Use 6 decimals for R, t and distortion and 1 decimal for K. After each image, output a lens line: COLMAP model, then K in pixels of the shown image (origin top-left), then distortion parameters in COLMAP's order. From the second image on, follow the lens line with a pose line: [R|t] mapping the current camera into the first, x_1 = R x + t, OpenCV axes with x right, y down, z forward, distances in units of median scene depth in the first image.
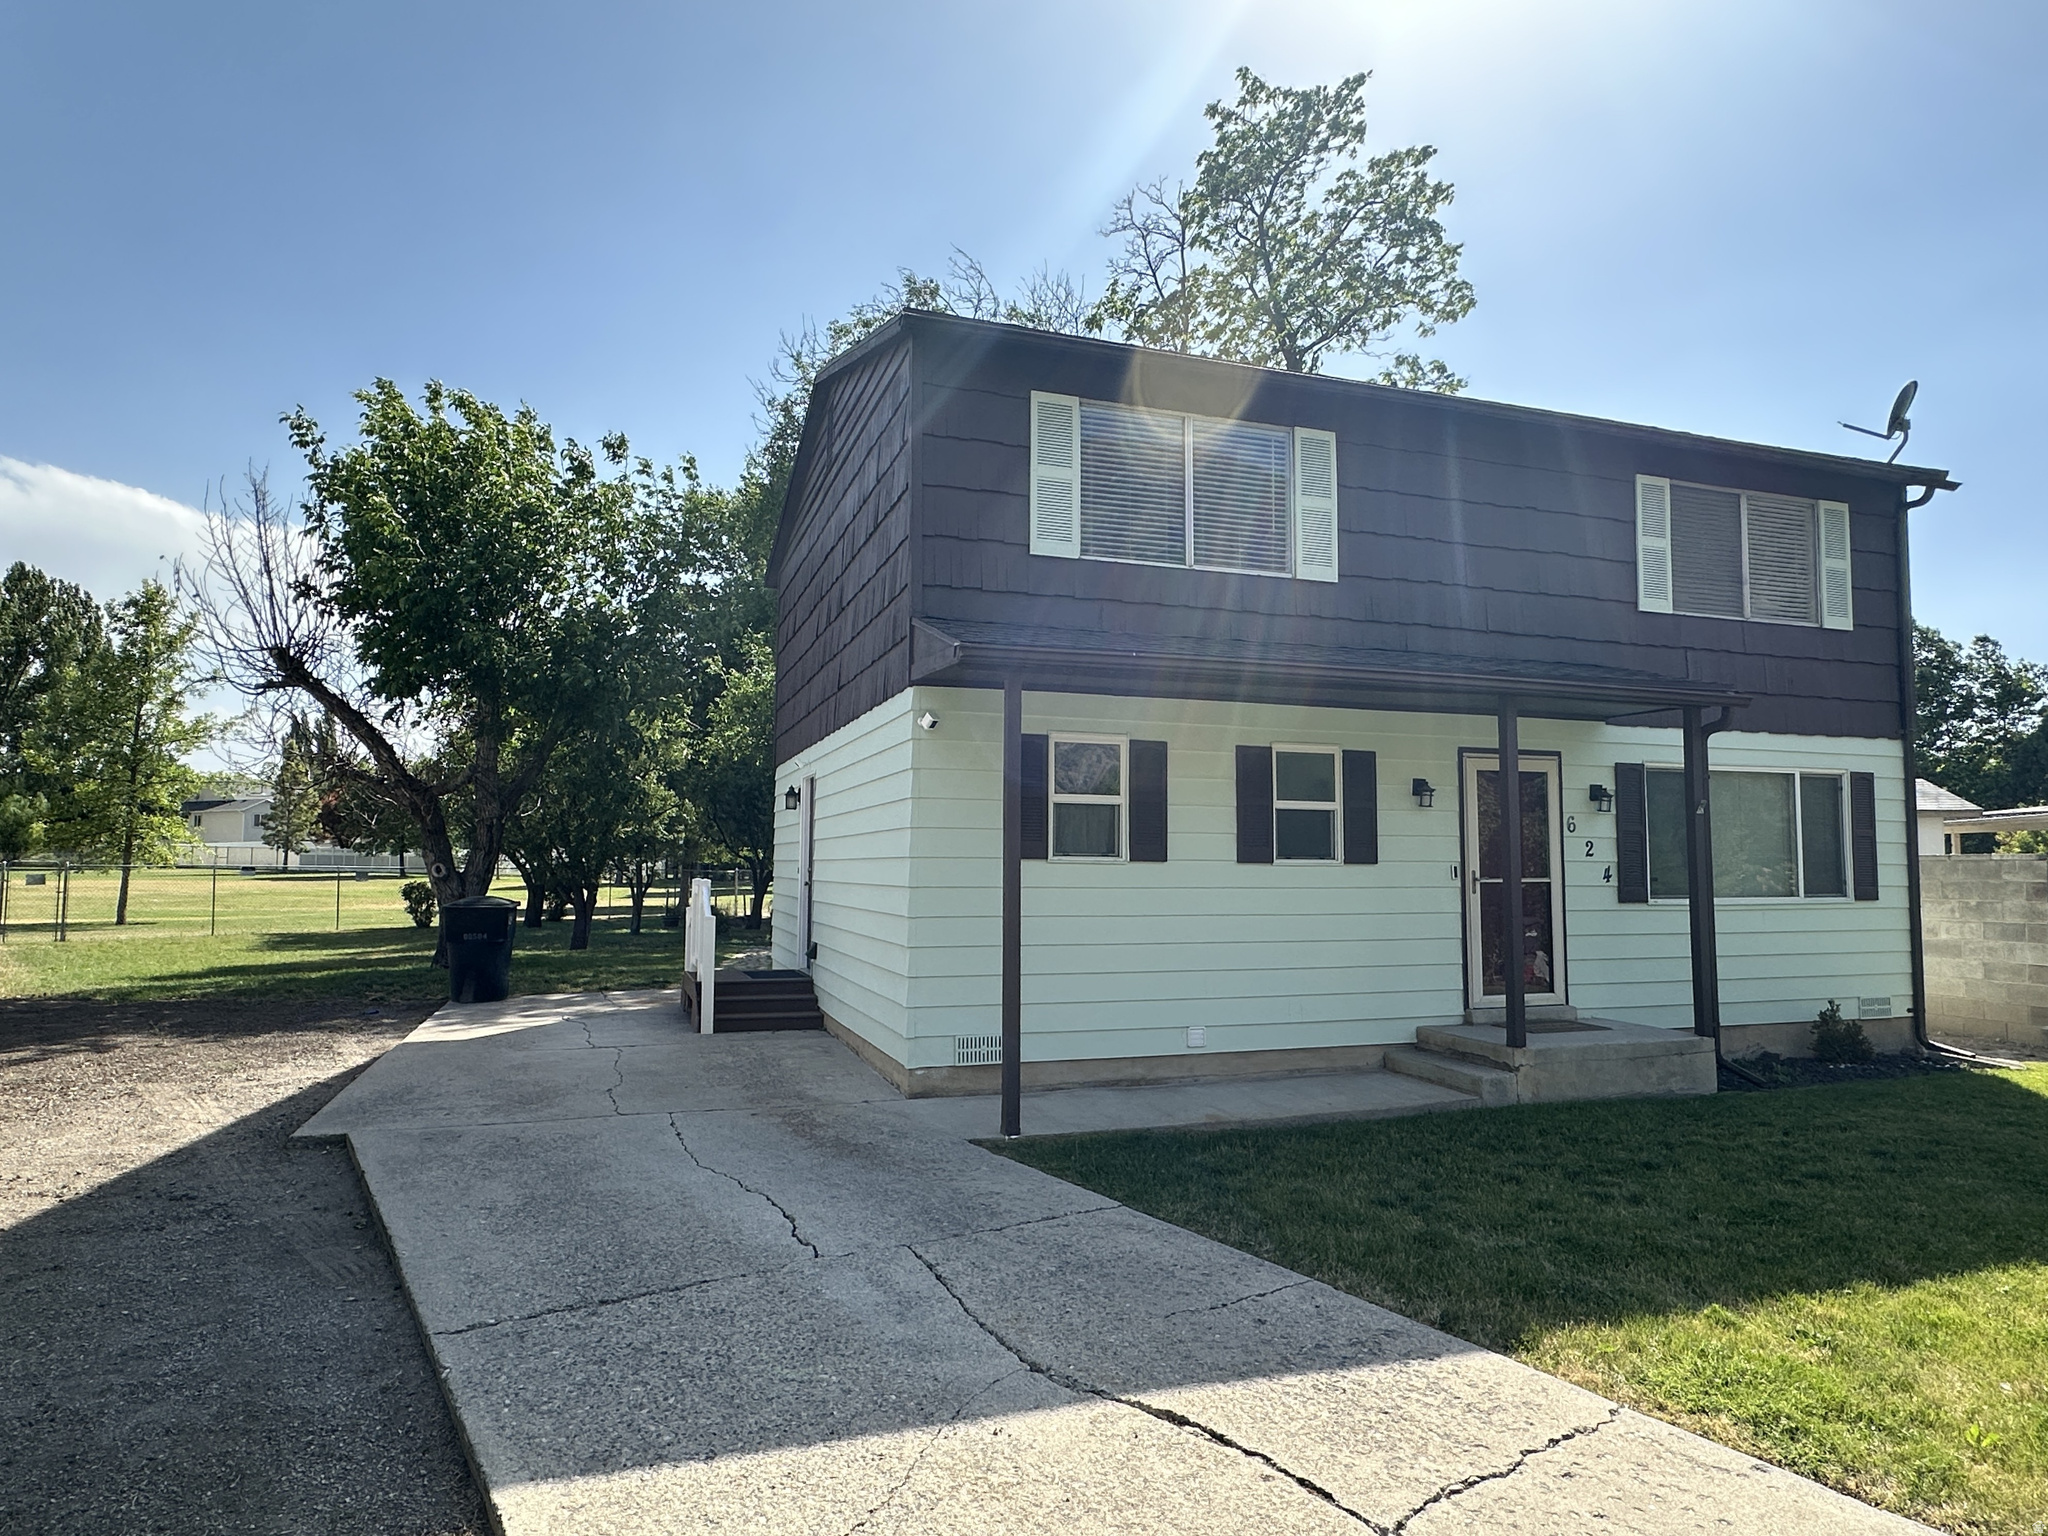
lens RADIAL K [[1187.3, 0, 1013.4], [0, 1187.3, 791.5], [0, 0, 1]] dist [-0.002636, 0.000235]
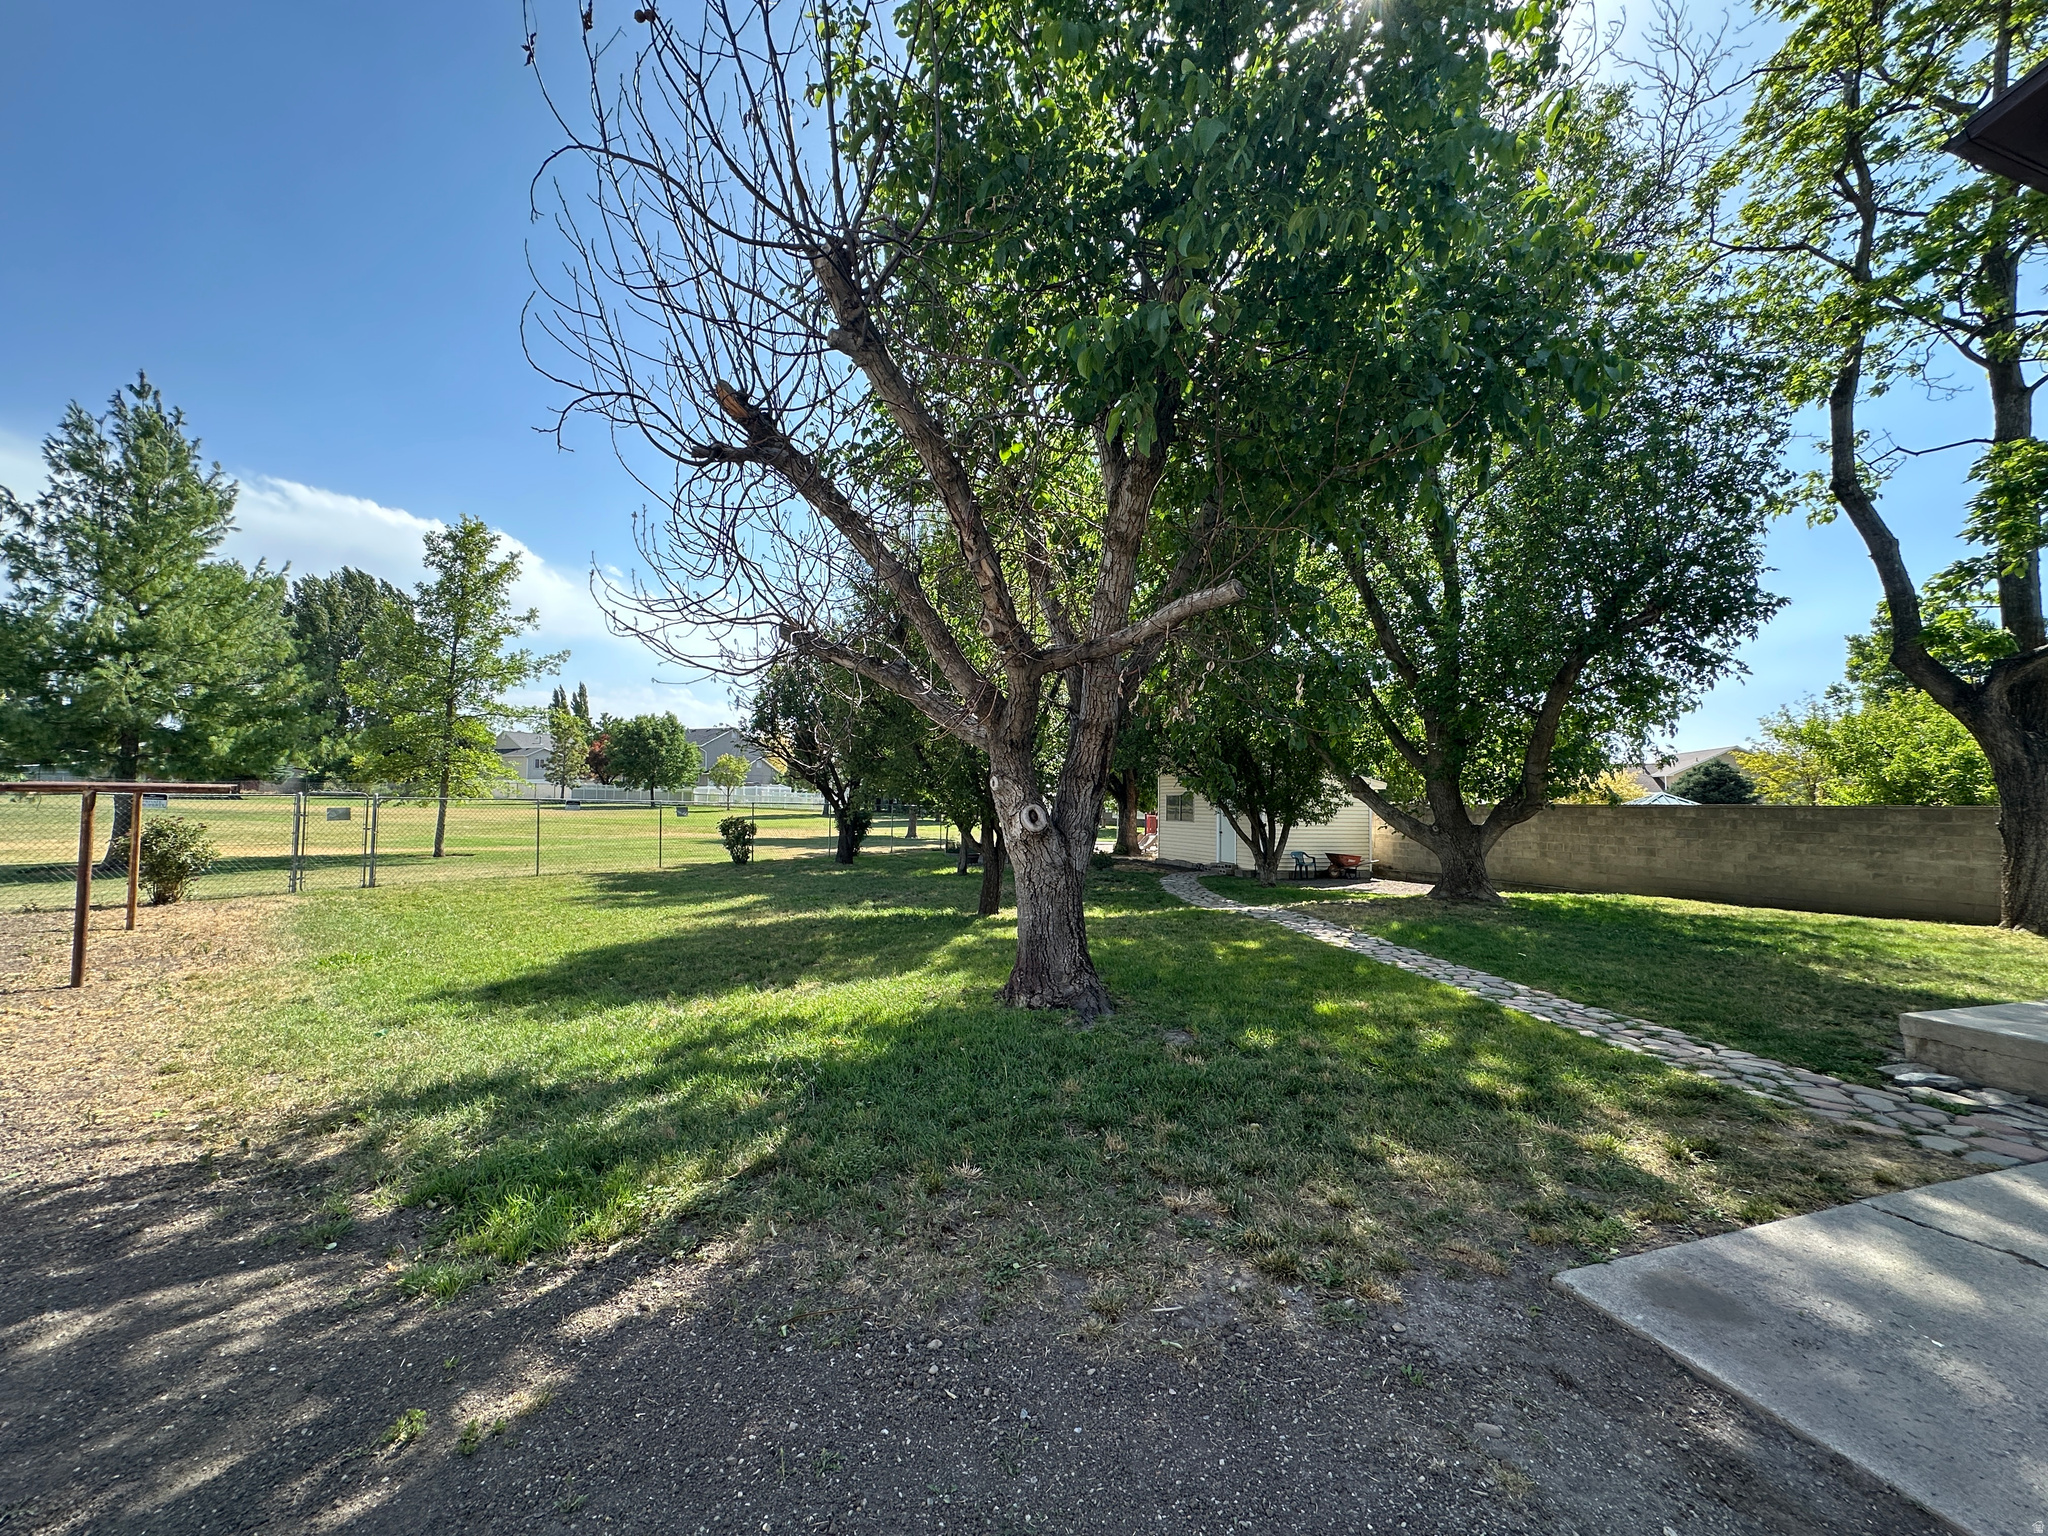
lens RADIAL K [[815.9, 0, 1022.6], [0, 815.9, 760.1], [0, 0, 1]] dist [0.001057, -0.000159]
pose [[0.999780, 0.004188, -0.020537, -0.363540], [-0.003901, 0.999894, 0.014003, 0.027518], [0.020594, -0.013920, 0.999691, 0.471204]]
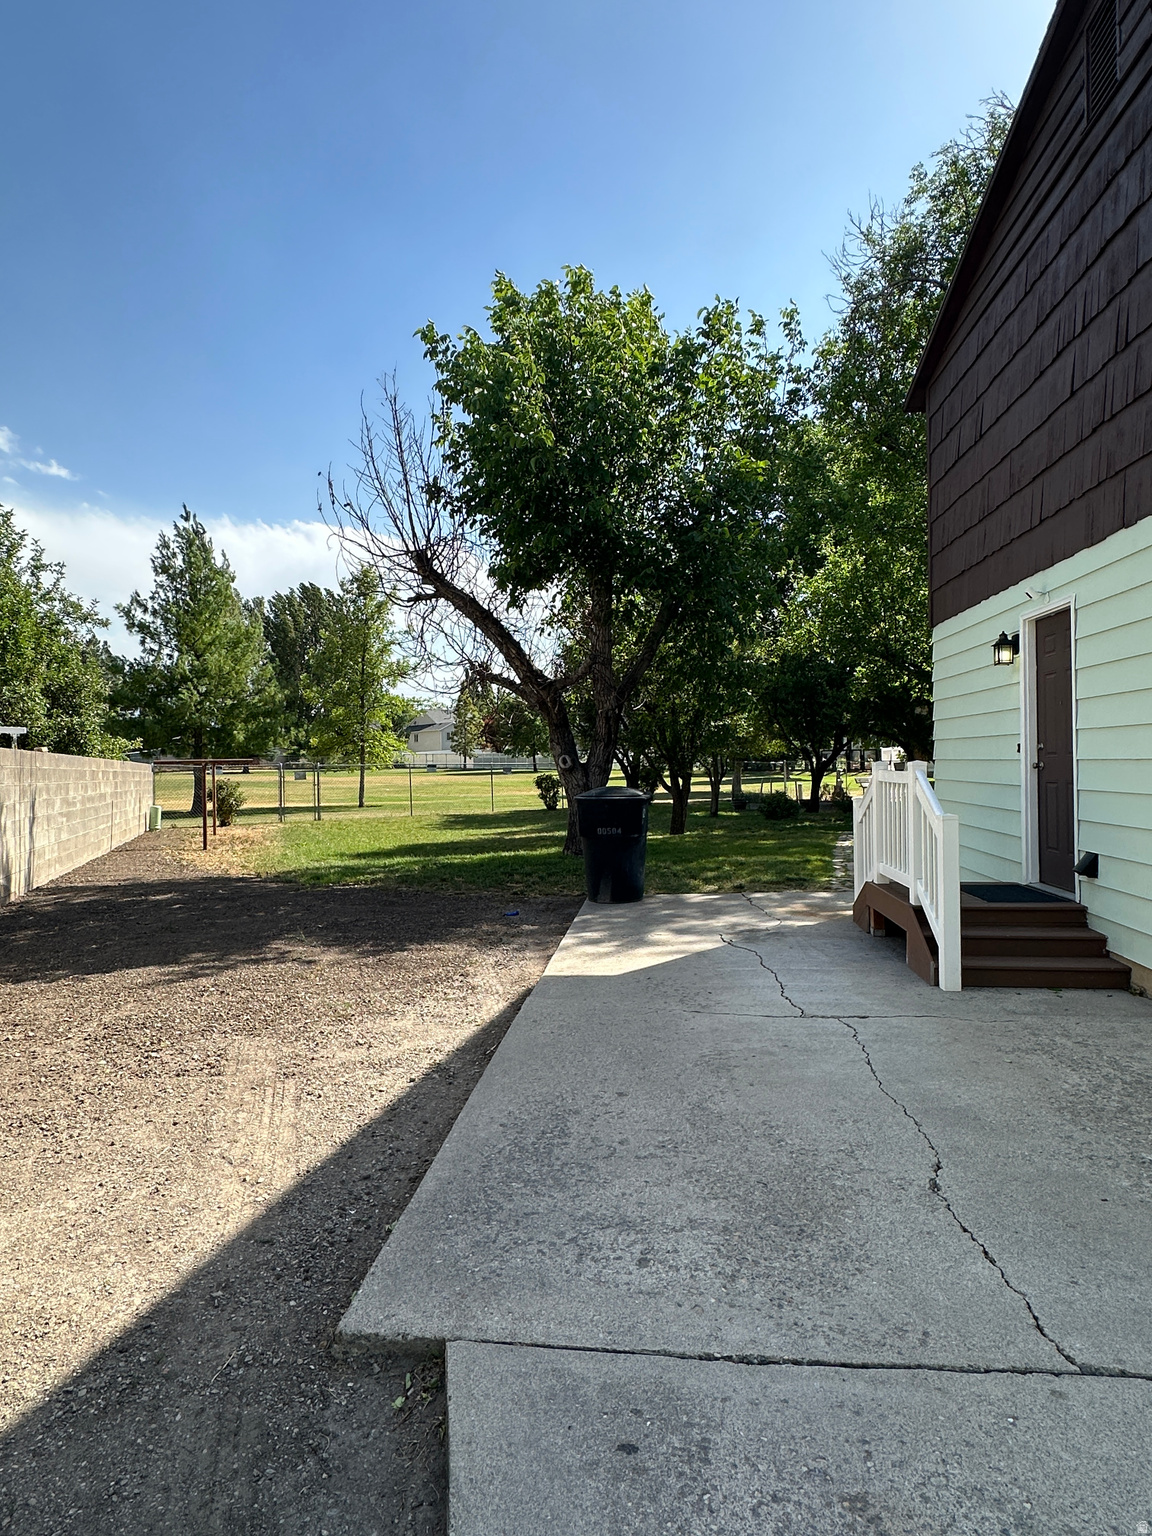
lens RADIAL K [[890.5, 0, 576.0], [0, 890.5, 768.0], [0, 0, 1]] dist [-0.002636, 0.000235]
pose [[0.909282, -0.017928, -0.415794, -0.099640], [0.047686, 0.996980, 0.061295, 0.016367], [0.413440, -0.075562, 0.907391, 0.194037]]
